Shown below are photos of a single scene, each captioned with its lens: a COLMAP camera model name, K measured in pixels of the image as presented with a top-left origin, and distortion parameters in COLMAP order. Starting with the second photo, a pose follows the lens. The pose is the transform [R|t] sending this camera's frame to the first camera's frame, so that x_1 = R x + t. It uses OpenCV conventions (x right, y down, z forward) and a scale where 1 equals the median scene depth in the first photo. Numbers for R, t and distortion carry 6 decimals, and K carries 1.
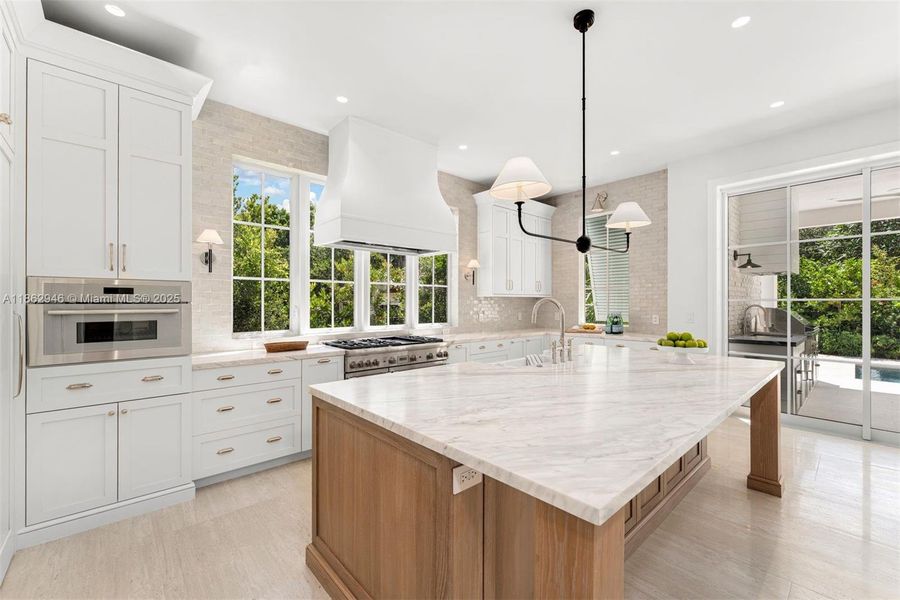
lens RADIAL K [[369.8, 0, 446.0], [0, 369.8, 299.7], [0, 0, 1]] dist [0.000780, 0.000005]
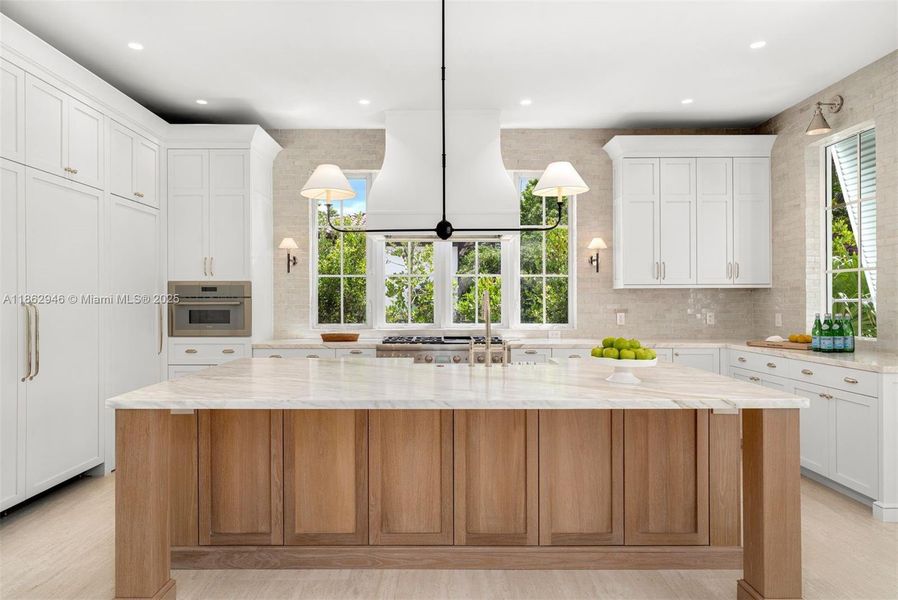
lens RADIAL K [[533.2, 0, 436.2], [0, 533.2, 301.4], [0, 0, 1]] dist [-0.001792, -0.000610]
pose [[0.747041, -0.000503, -0.664777, 0.849422], [0.006411, 0.999959, 0.006447, 0.011216], [0.664747, -0.009078, 0.747014, 0.010358]]
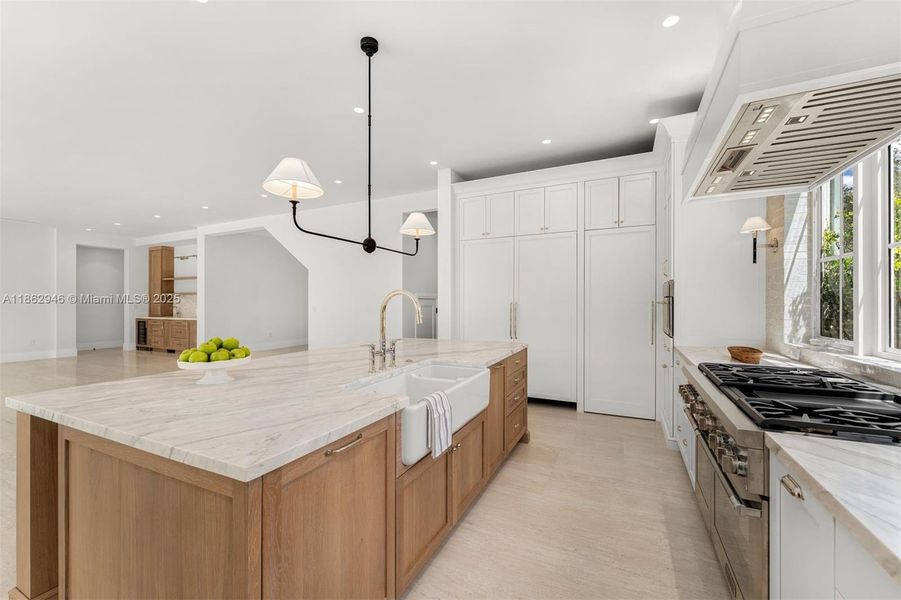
lens RADIAL K [[370.3, 0, 446.5], [0, 370.3, 299.7], [0, 0, 1]] dist [0.000780, 0.000005]
pose [[-0.924587, 0.001294, -0.380970, 0.408020], [0.006054, 0.999918, -0.011297, 0.021960], [0.380924, -0.012751, -0.924519, 1.480263]]
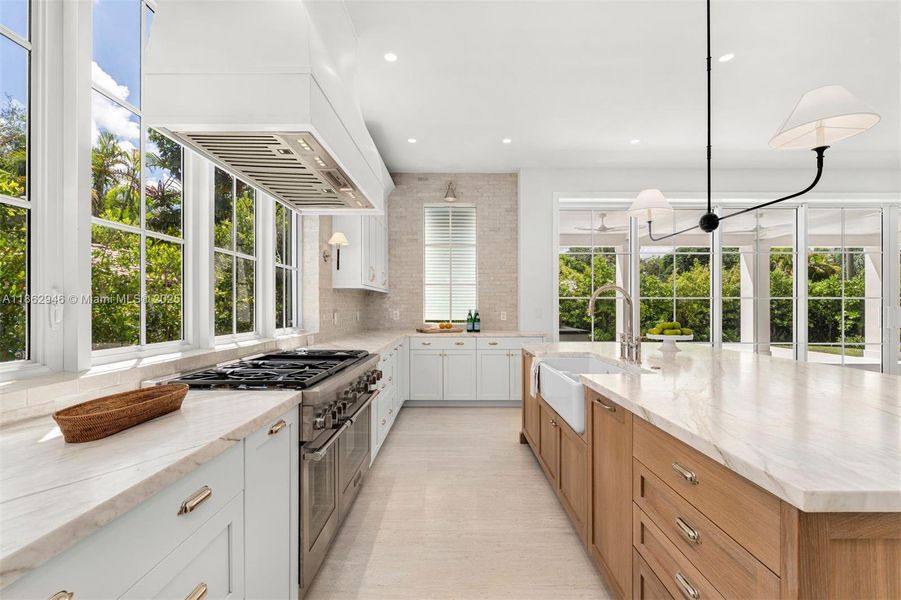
lens RADIAL K [[384.0, 0, 453.9], [0, 384.0, 306.1], [0, 0, 1]] dist [-0.002229, -0.000207]
pose [[0.663511, 0.002711, 0.748161, -0.497360], [-0.007708, 0.999965, 0.003212, 0.035784], [-0.748126, -0.007898, 0.663509, 0.587007]]
